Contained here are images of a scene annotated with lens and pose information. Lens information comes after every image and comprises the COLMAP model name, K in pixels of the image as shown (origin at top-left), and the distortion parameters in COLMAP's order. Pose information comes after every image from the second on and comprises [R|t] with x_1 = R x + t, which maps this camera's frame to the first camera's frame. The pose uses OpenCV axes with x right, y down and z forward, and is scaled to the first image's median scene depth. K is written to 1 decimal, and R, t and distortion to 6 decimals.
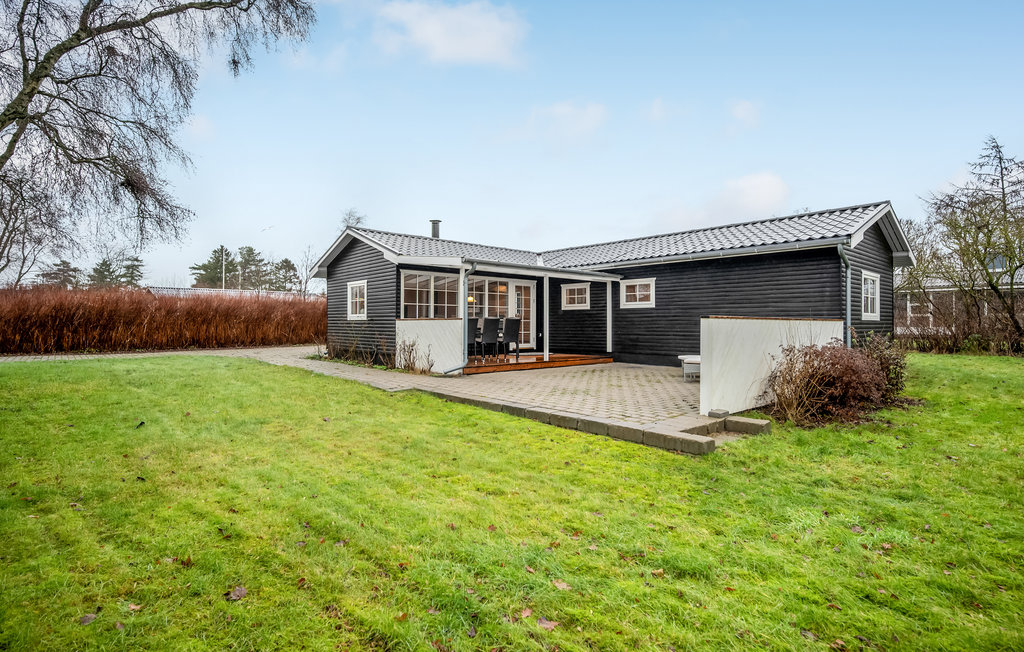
lens RADIAL K [[505.6, 0, 512.0], [0, 505.6, 326.0], [0, 0, 1]] dist [-0.001275, -0.000056]
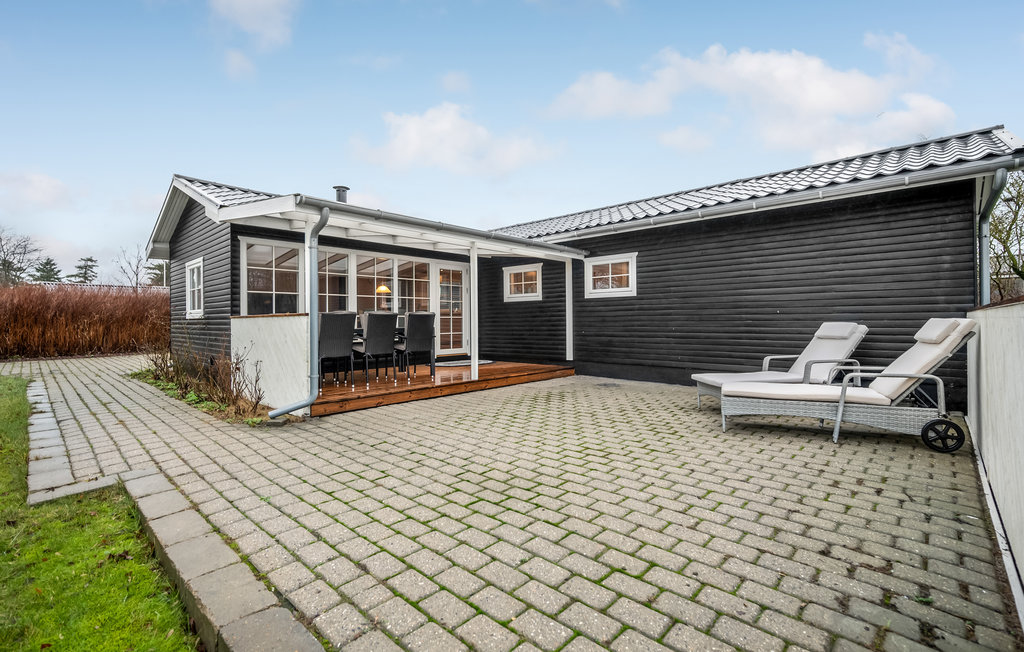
lens RADIAL K [[454.1, 0, 512.0], [0, 454.1, 326.0], [0, 0, 1]] dist [-0.002205, -0.000282]
pose [[0.996188, -0.010202, 0.086639, 0.058754], [0.009521, 0.999920, 0.008271, -0.002745], [-0.086716, -0.007415, 0.996205, 0.382490]]
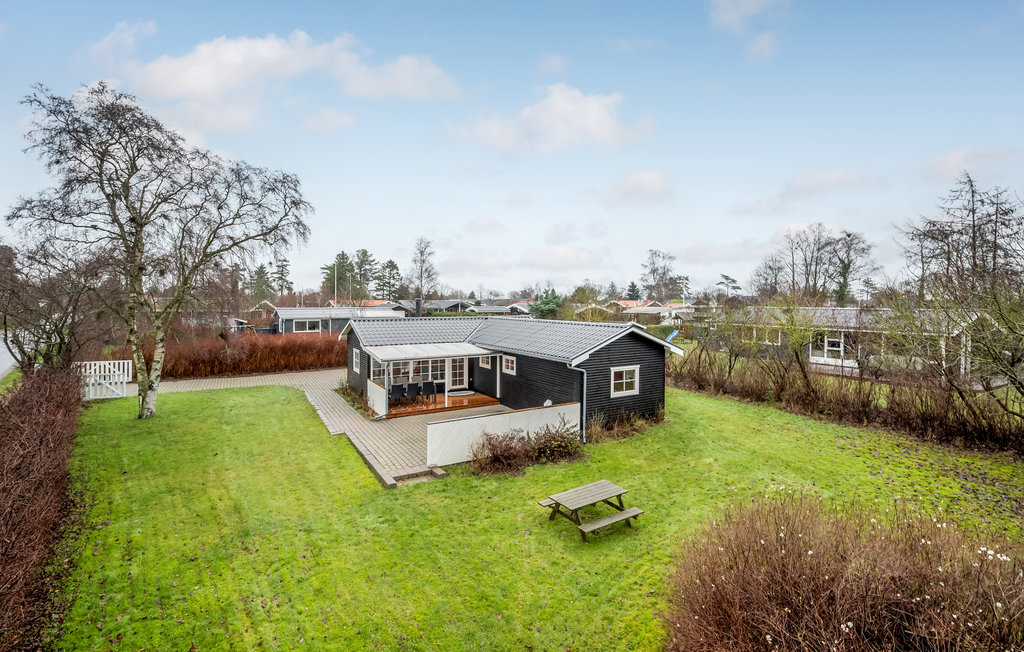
lens RADIAL K [[454.1, 0, 512.0], [0, 454.1, 326.0], [0, 0, 1]] dist [-0.002205, -0.000282]
pose [[0.982052, 0.013870, -0.188097, 0.513596], [-0.004255, 0.998668, 0.051424, -0.256323], [0.188560, -0.049701, 0.980803, -0.413997]]
